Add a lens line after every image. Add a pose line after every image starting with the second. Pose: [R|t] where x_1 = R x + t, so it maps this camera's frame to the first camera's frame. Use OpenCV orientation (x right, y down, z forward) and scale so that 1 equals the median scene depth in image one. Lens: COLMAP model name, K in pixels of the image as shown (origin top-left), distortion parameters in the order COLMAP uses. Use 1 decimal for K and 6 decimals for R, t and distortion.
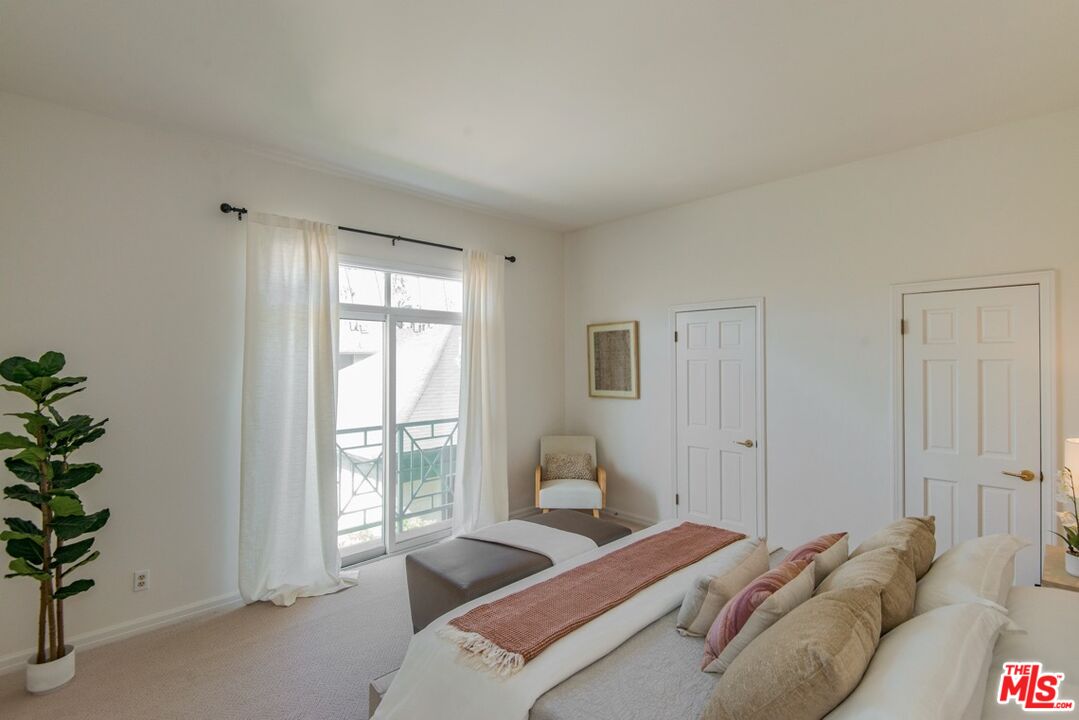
lens RADIAL K [[492.3, 0, 530.4], [0, 492.3, 361.2], [0, 0, 1]] dist [0.013412, -0.006036]
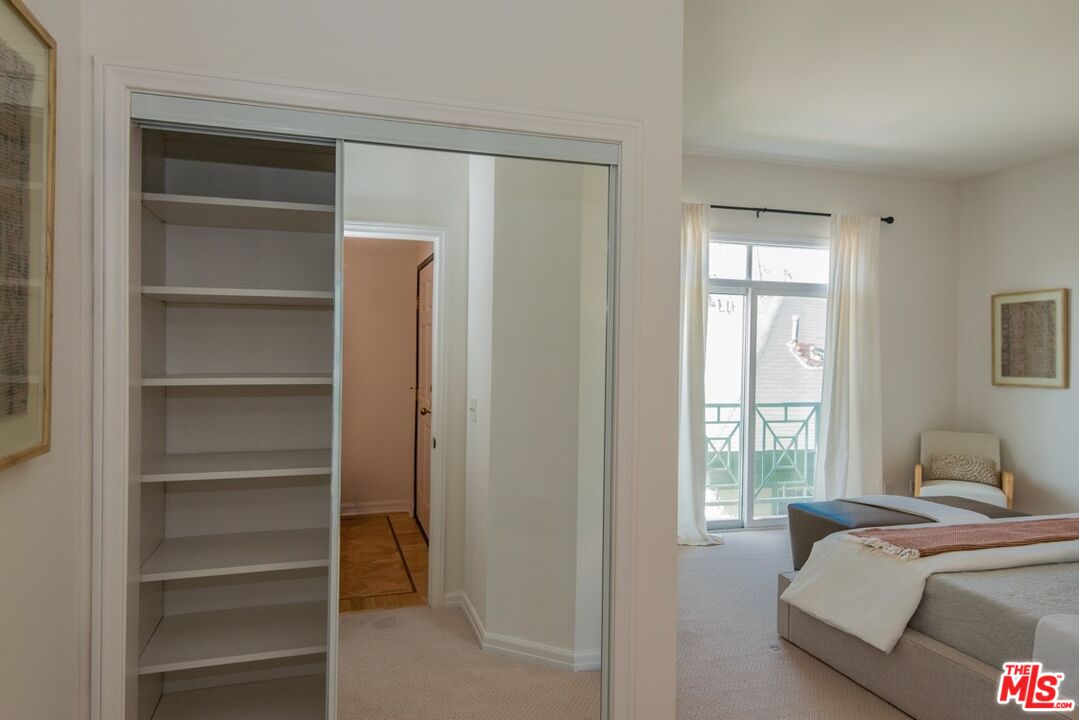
lens RADIAL K [[689.3, 0, 544.8], [0, 689.3, 355.3], [0, 0, 1]] dist [0.021826, -0.013443]
pose [[0.894825, 0.020815, -0.445932, -0.033248], [-0.018743, 0.999783, 0.009055, 0.032155], [0.446024, 0.000255, 0.895021, -0.381744]]
